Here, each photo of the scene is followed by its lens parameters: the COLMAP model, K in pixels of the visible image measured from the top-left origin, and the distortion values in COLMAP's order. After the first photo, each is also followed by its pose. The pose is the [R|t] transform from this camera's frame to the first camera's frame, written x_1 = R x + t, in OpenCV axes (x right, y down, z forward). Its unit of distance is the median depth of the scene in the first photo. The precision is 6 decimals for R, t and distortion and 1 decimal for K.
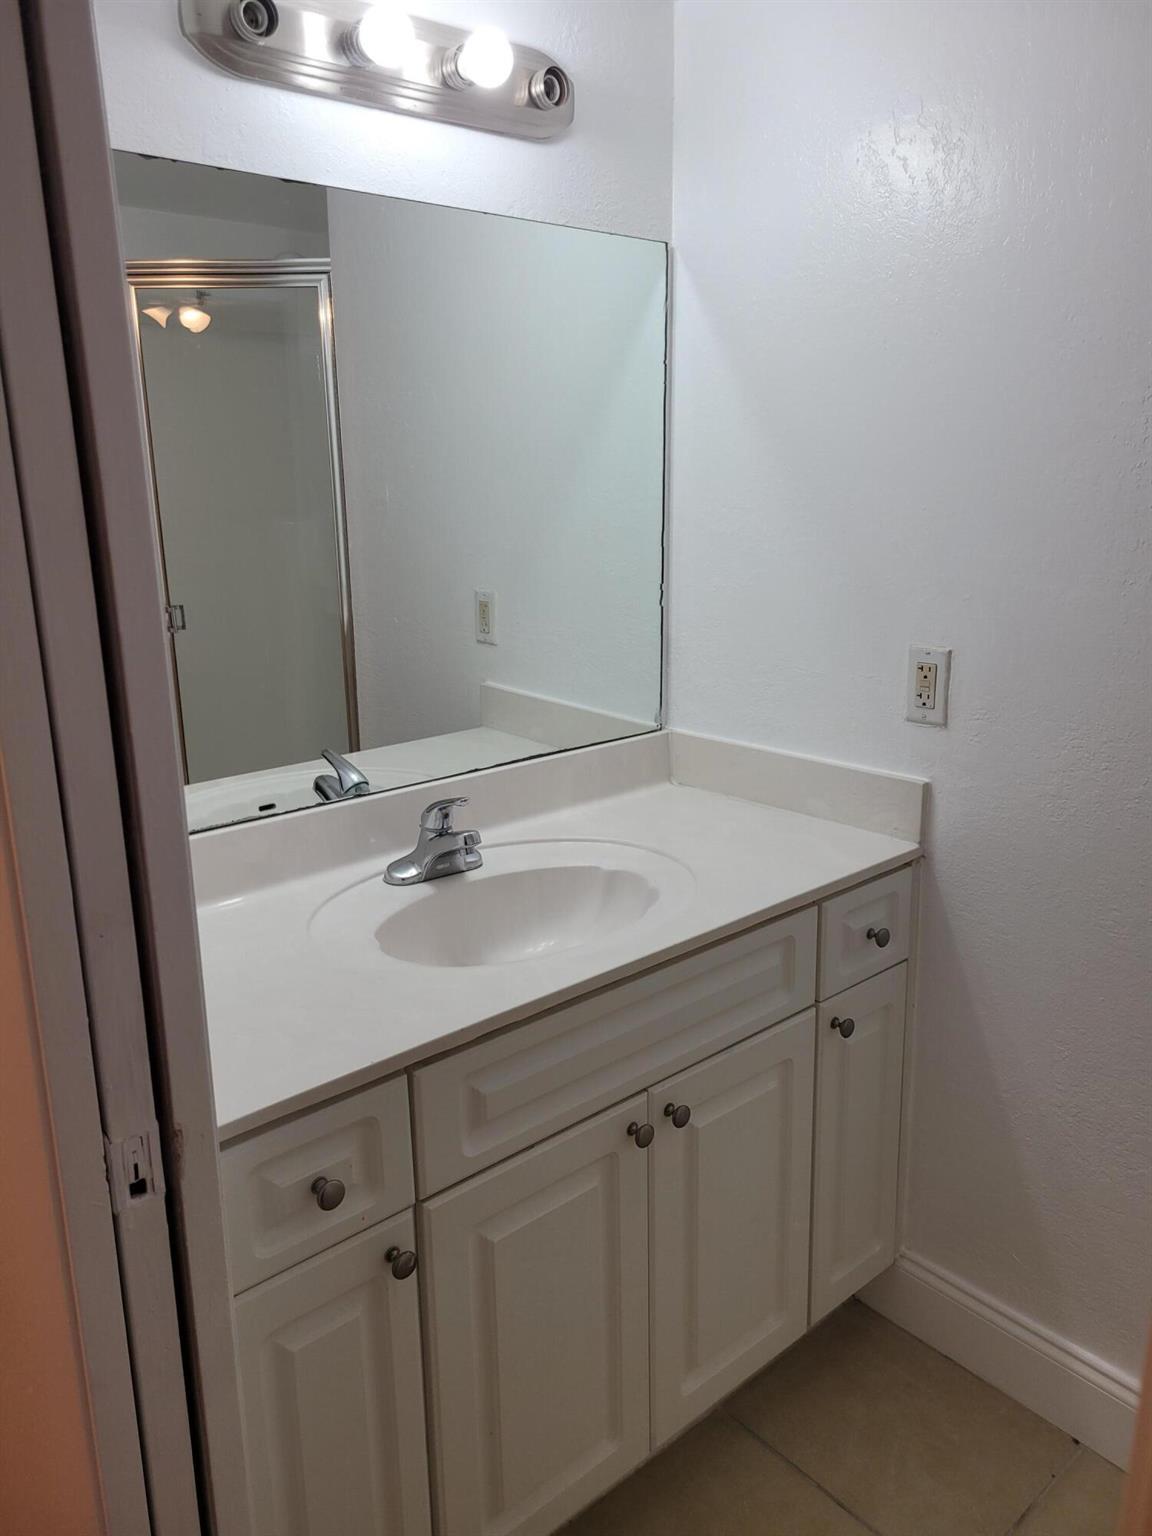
lens RADIAL K [[1147.6, 0, 585.5], [0, 1147.6, 774.2], [0, 0, 1]] dist [0.051971, -0.026972]
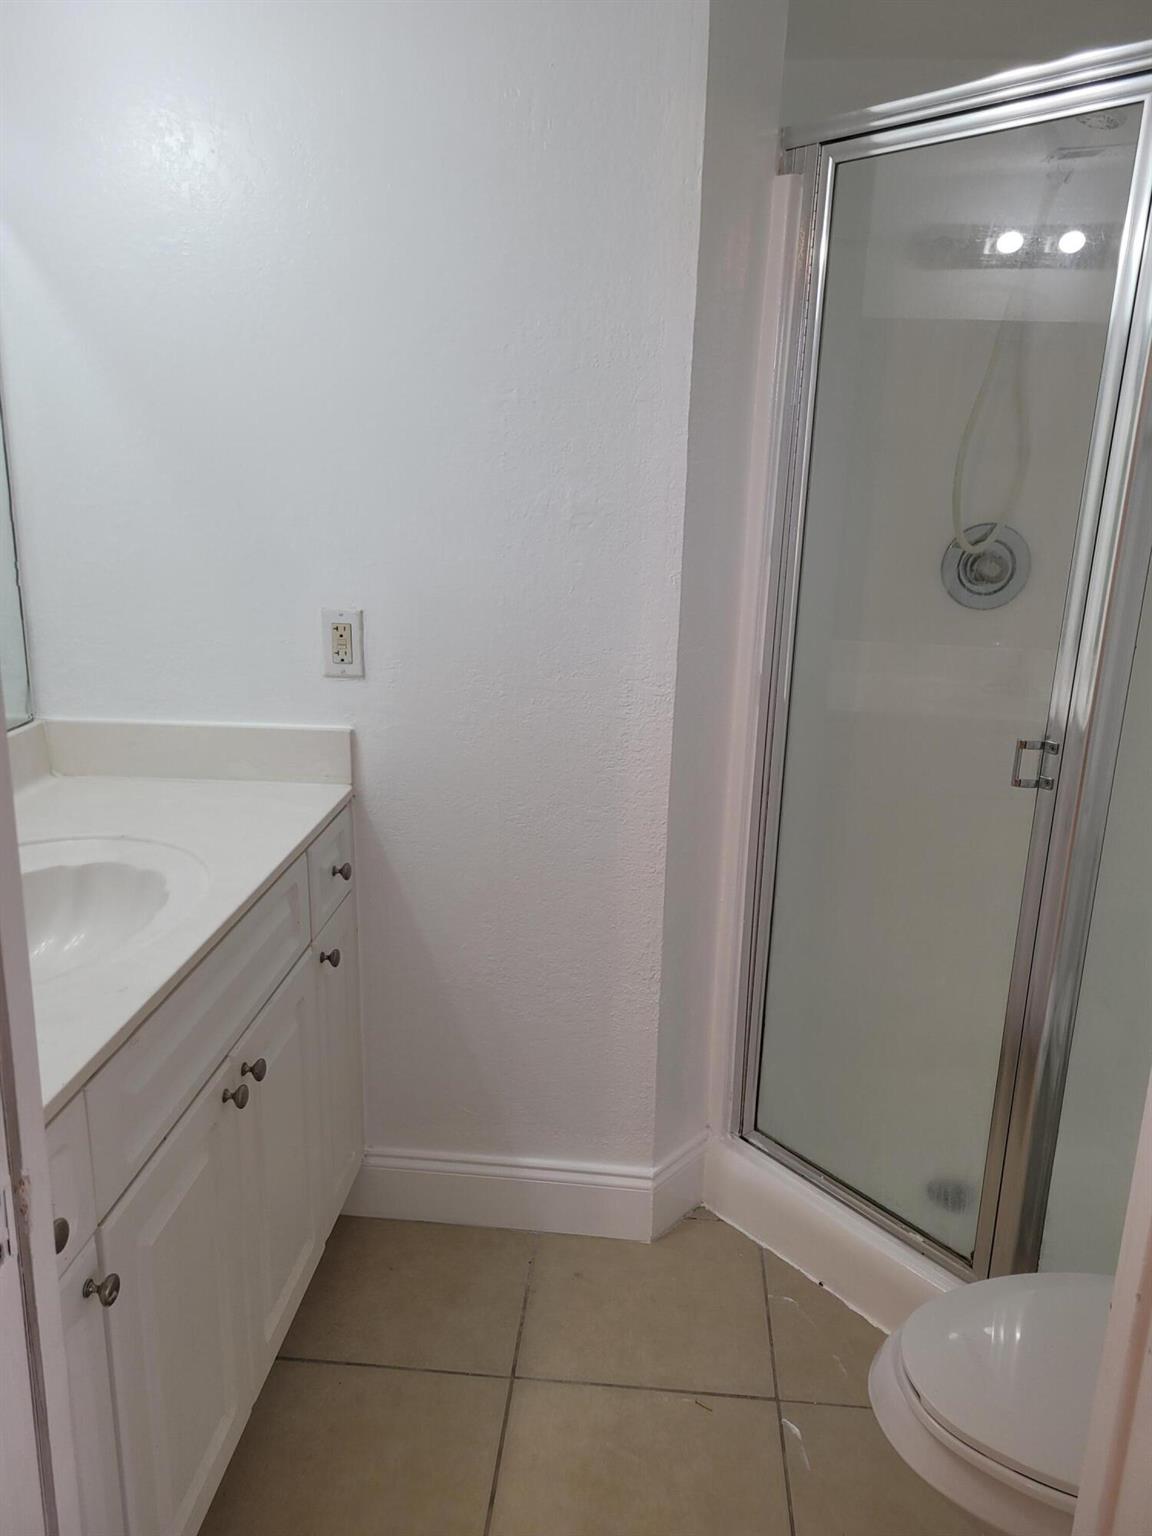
lens RADIAL K [[1147.6, 0, 571.6], [0, 1147.6, 769.9], [0, 0, 1]] dist [0.051971, -0.026972]
pose [[0.730995, -0.156009, 0.664310, -0.303887], [0.147649, 0.986614, 0.069230, -0.000081], [-0.666218, 0.047478, 0.744244, 0.022397]]
